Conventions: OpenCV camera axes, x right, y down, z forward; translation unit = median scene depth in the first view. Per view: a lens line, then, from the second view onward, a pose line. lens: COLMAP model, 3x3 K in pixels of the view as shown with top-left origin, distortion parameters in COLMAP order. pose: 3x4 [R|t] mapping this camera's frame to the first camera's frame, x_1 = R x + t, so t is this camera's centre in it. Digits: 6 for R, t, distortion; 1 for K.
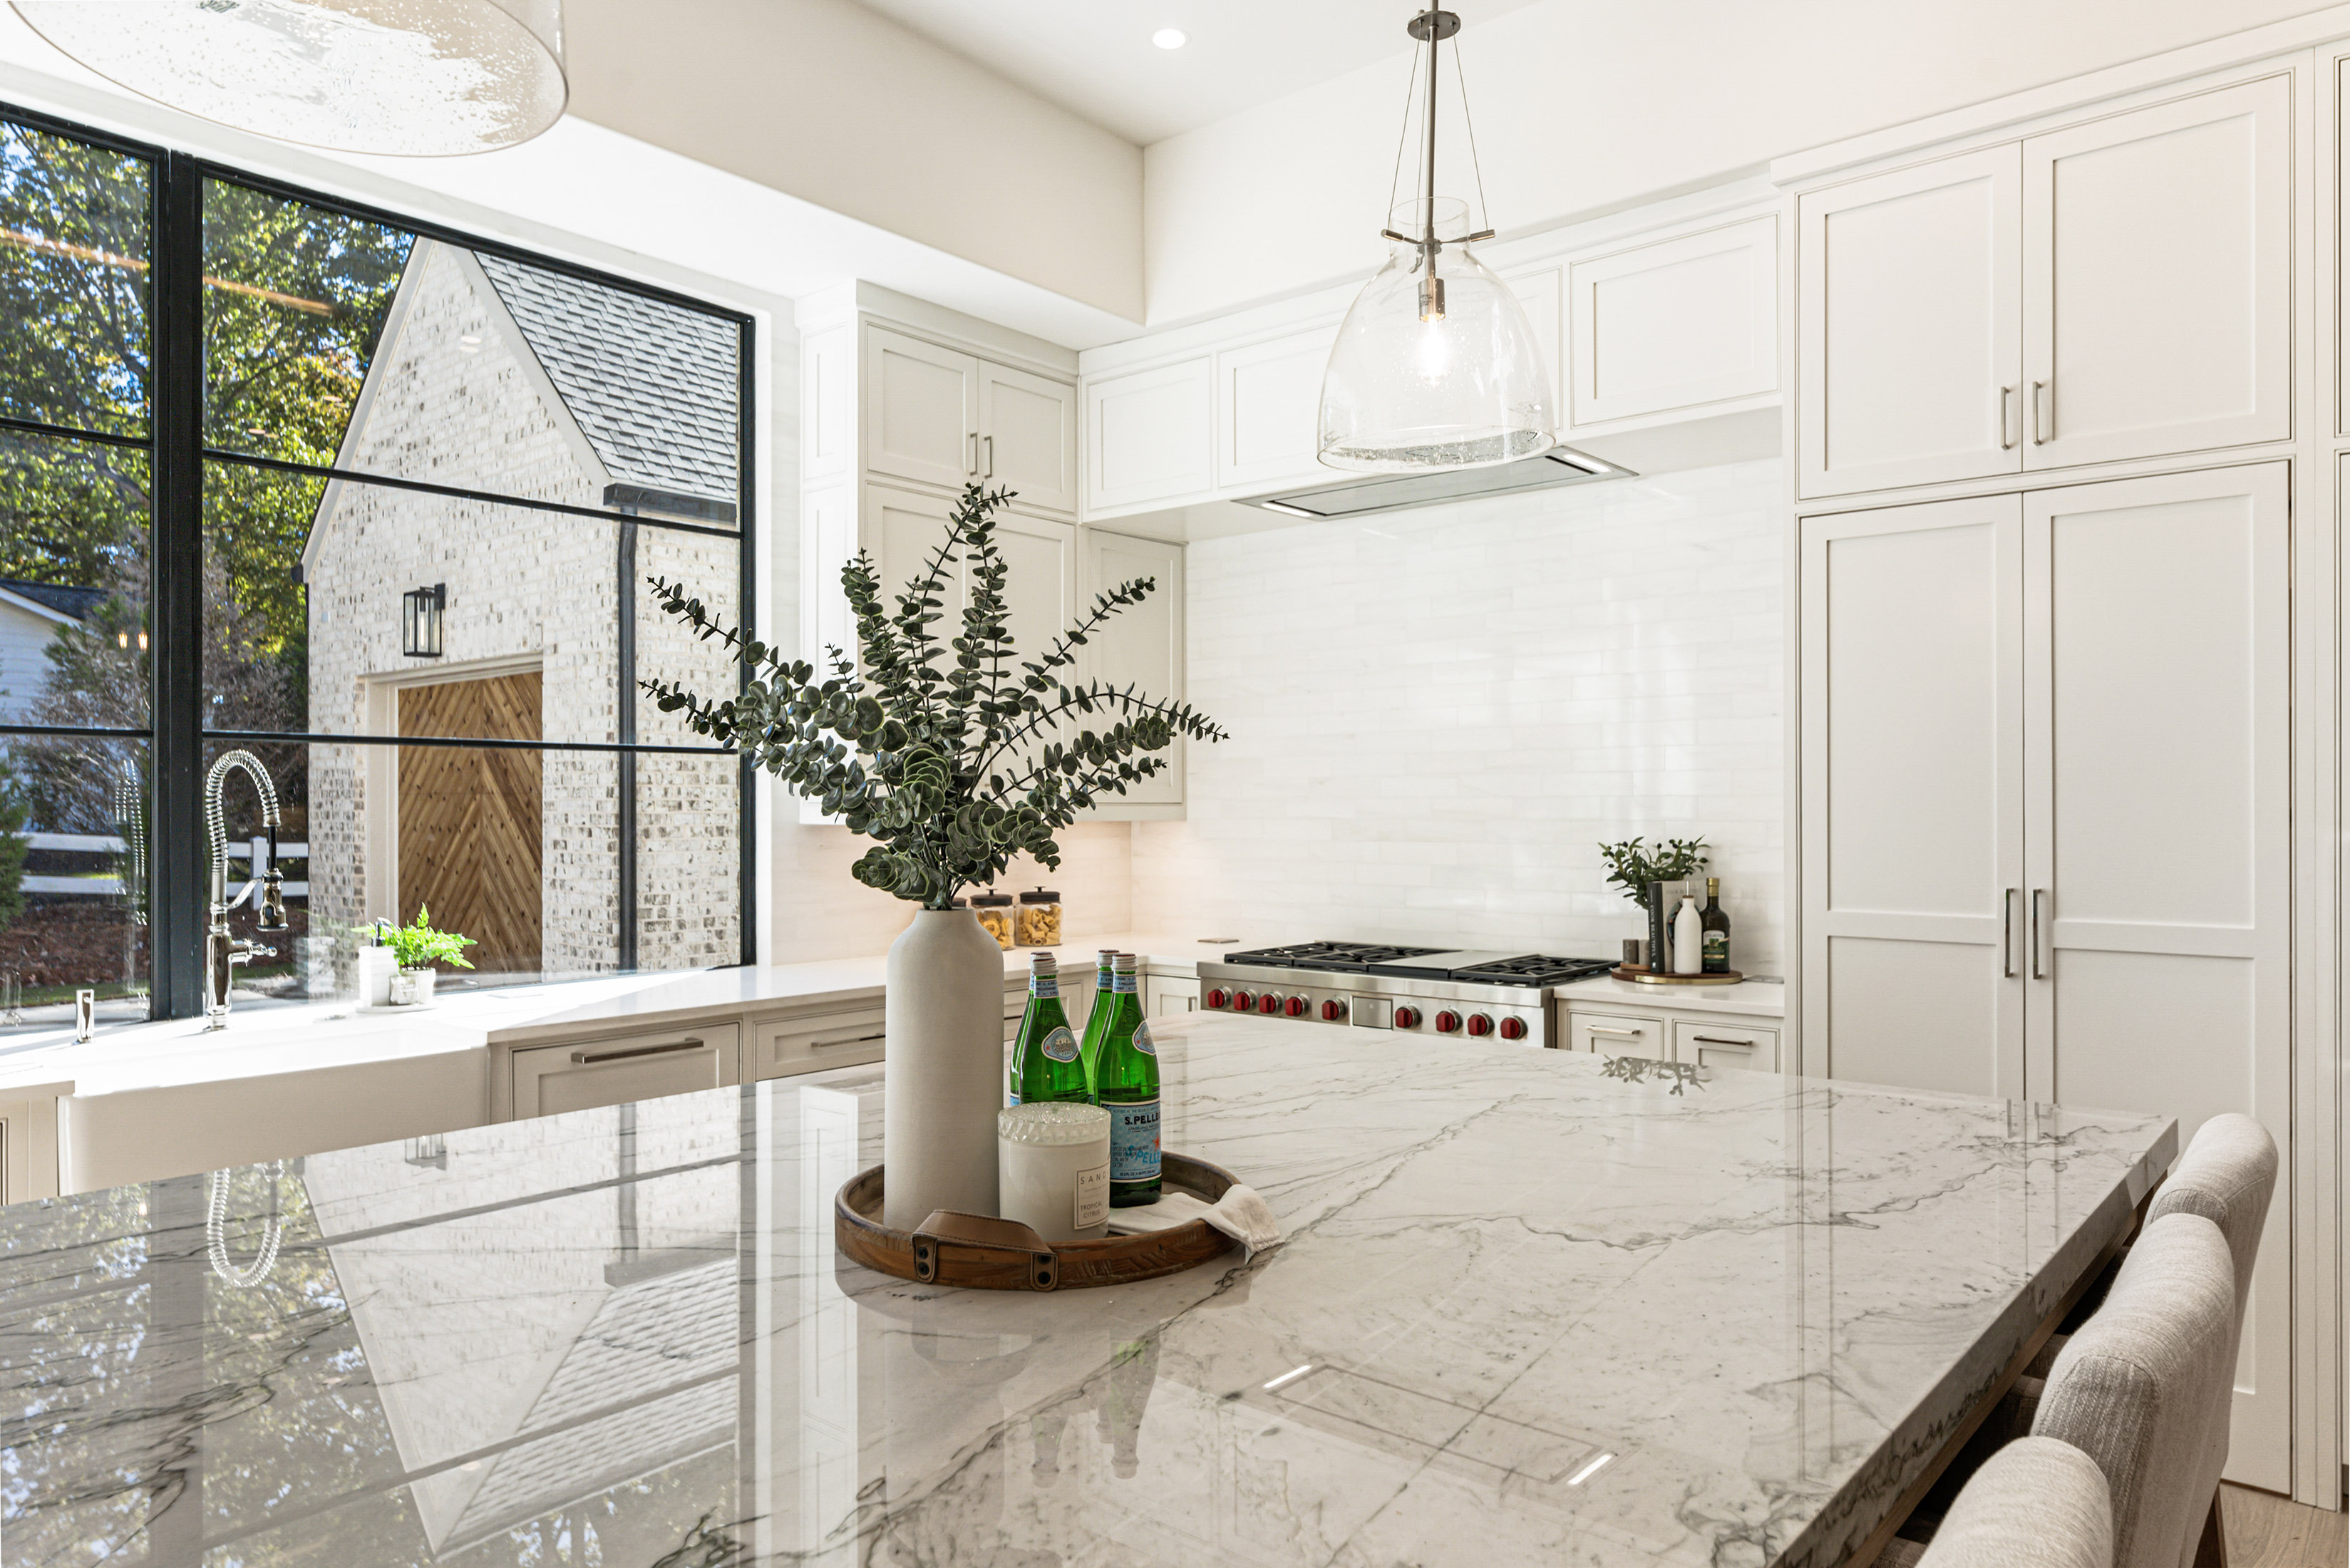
lens RADIAL K [[1532.0, 0, 1161.6], [0, 1532.0, 797.4], [0, 0, 1]] dist [0.001810, -0.005352]
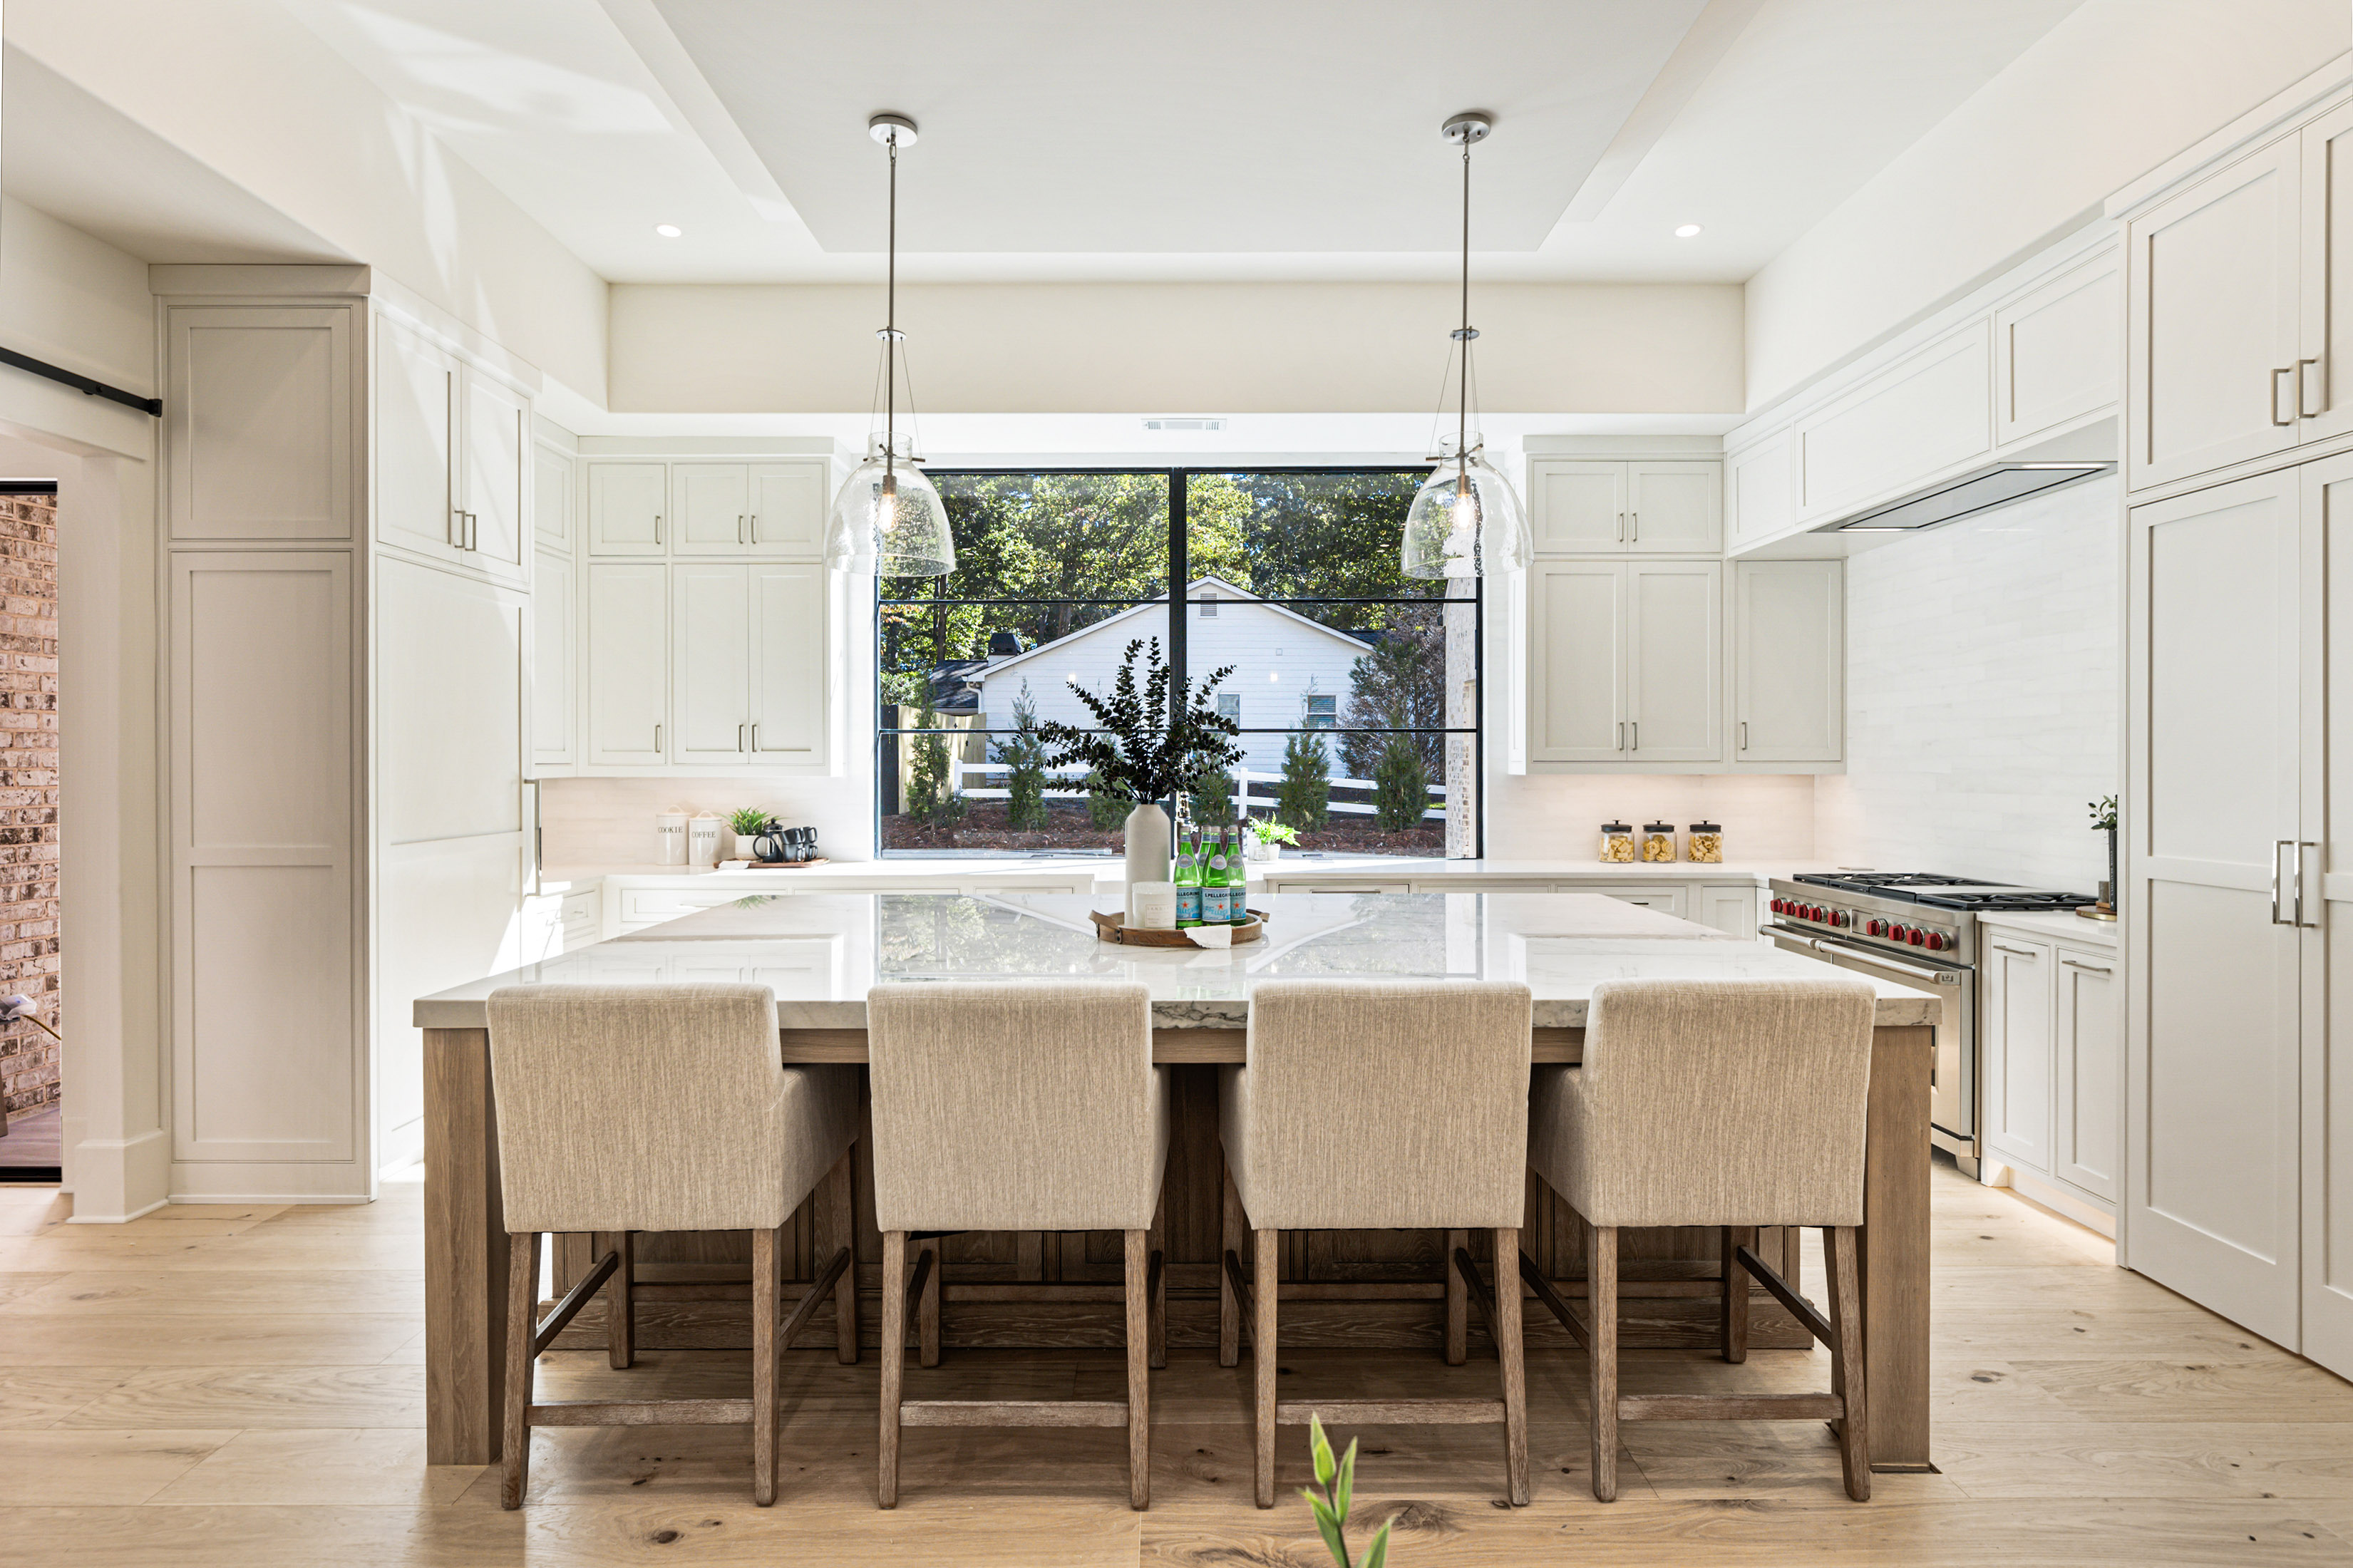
lens RADIAL K [[1149.4, 0, 1150.4], [0, 1149.4, 771.9], [0, 0, 1]] dist [-0.005108, 0.000274]
pose [[0.641170, 0.005954, -0.767376, 0.509174], [0.004163, 0.999928, 0.011236, -0.000344], [0.767388, -0.010399, 0.641099, -0.085329]]
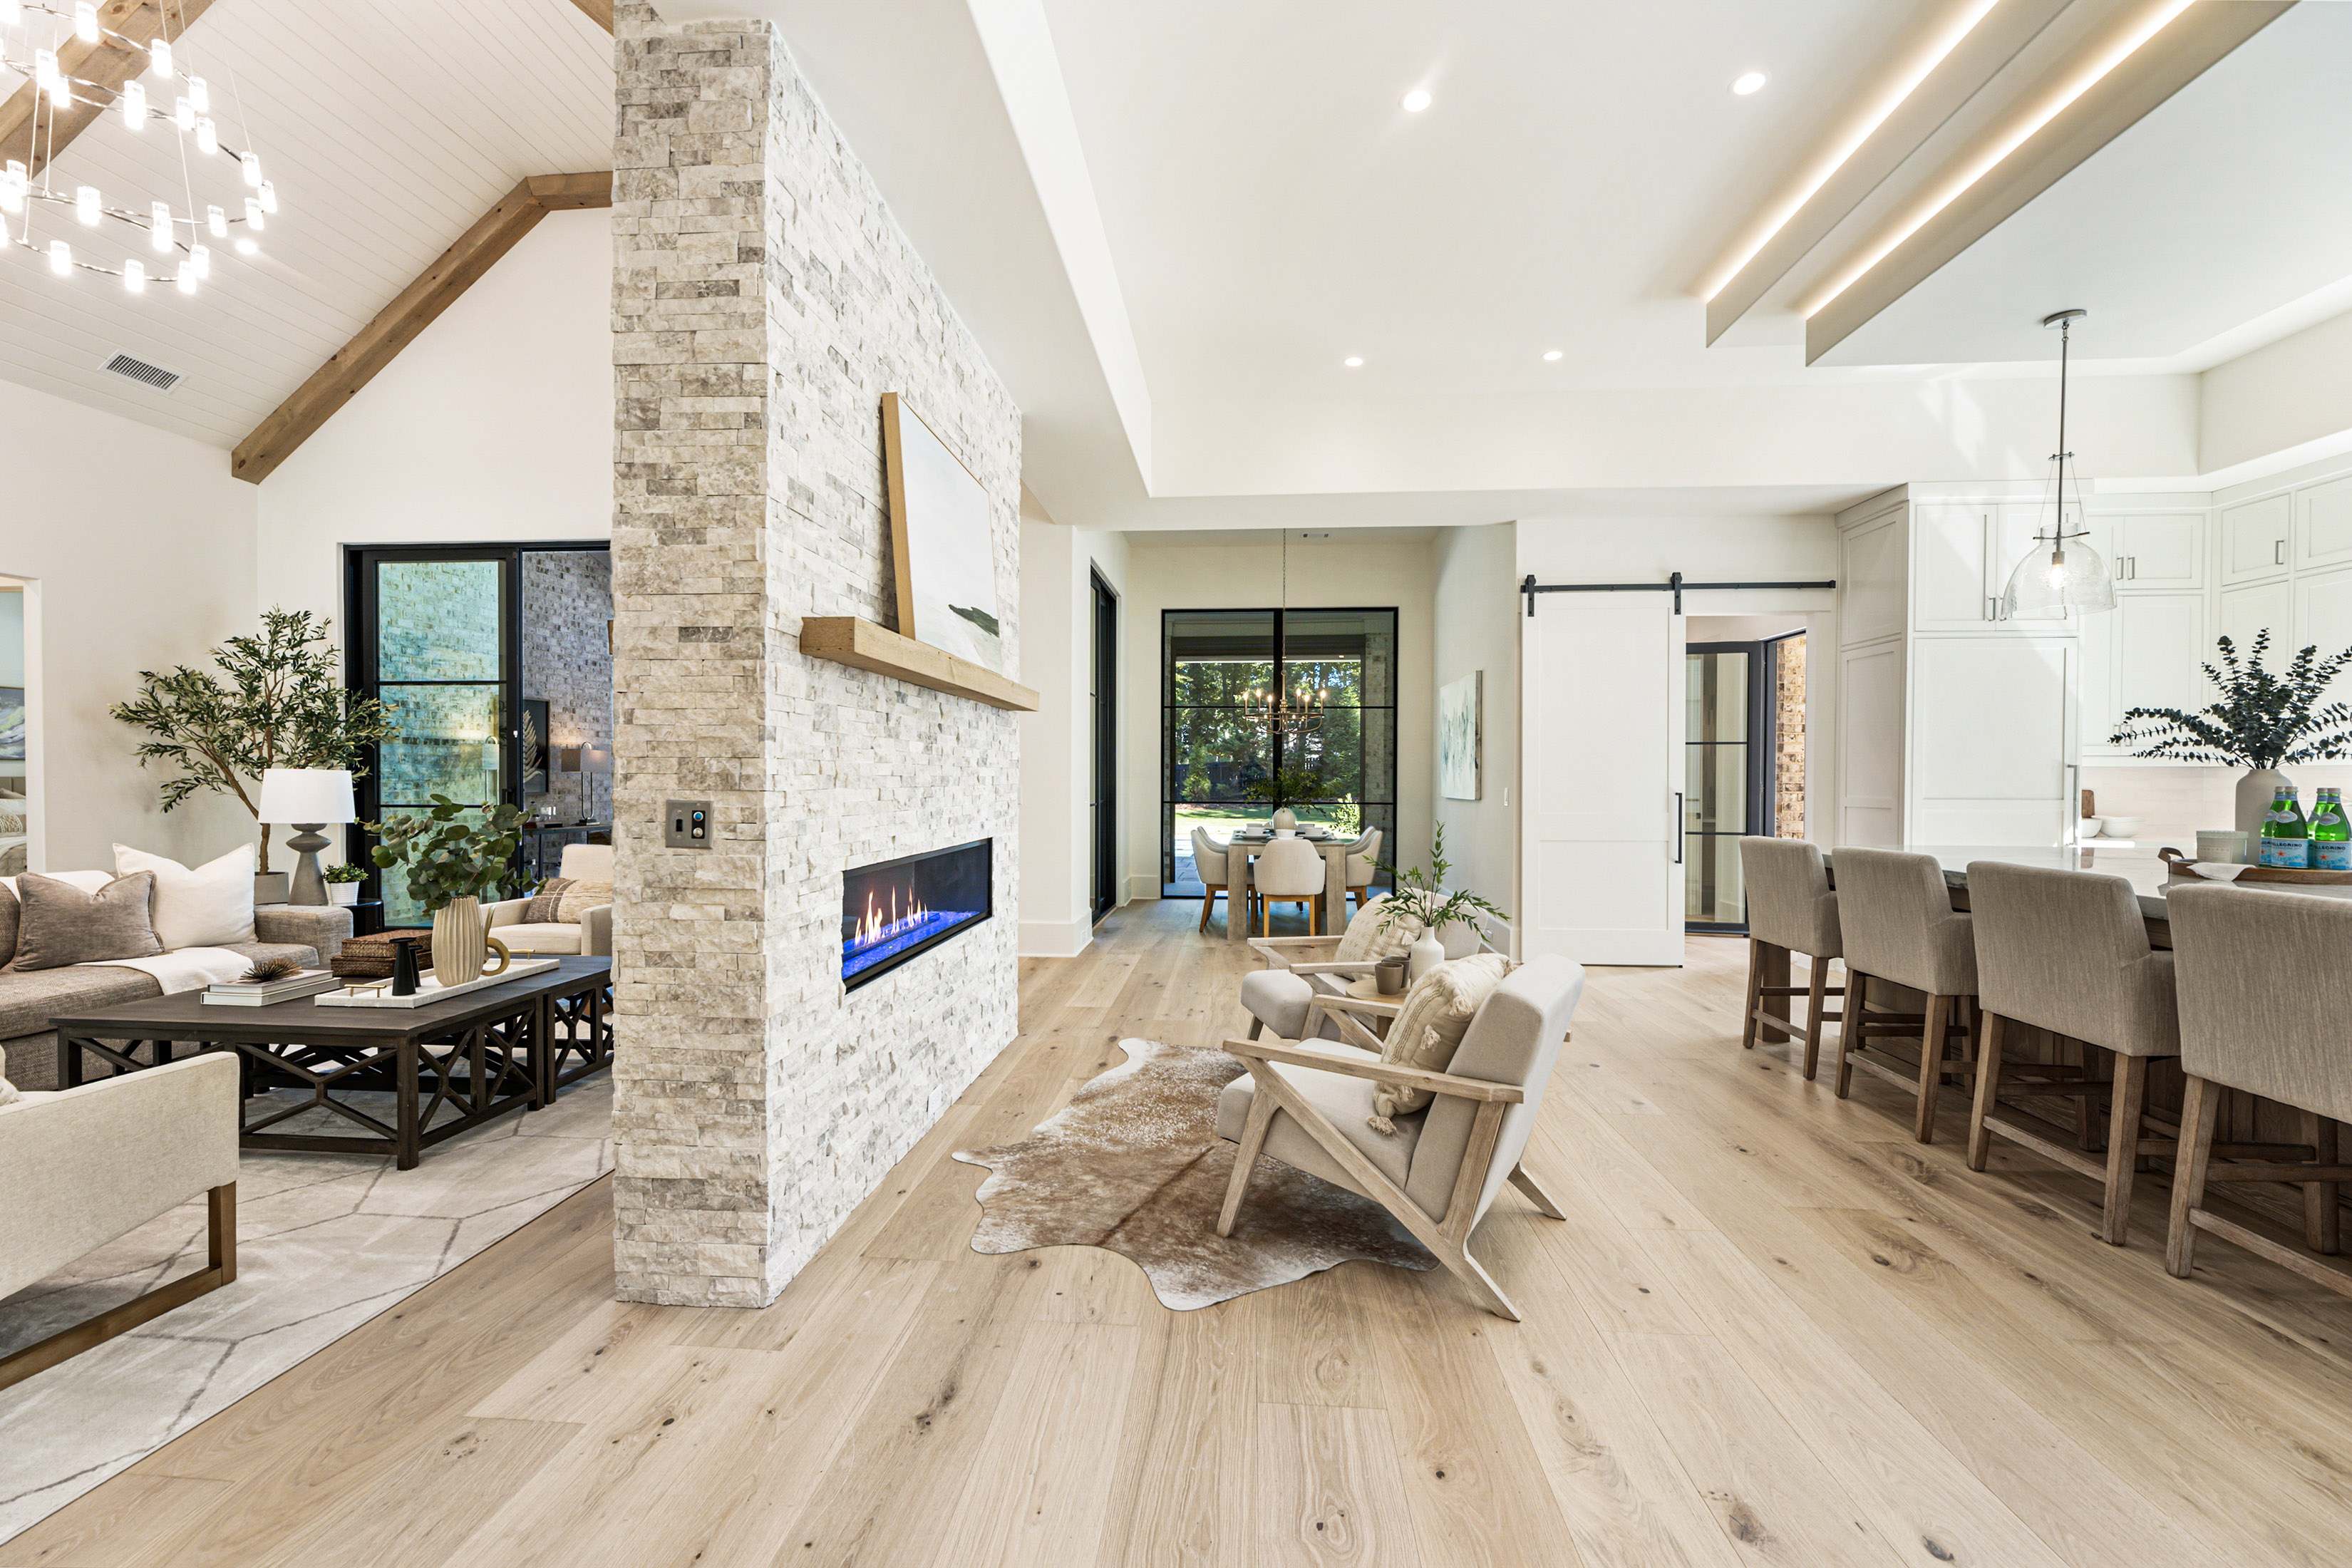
lens RADIAL K [[944.3, 0, 1186.1], [0, 944.3, 792.2], [0, 0, 1]] dist [-0.001369, -0.000845]
pose [[-0.807890, 0.006393, -0.589299, 1.028658], [-0.001149, 0.999922, 0.012423, 0.037128], [0.589332, 0.010714, -0.807820, 0.474949]]
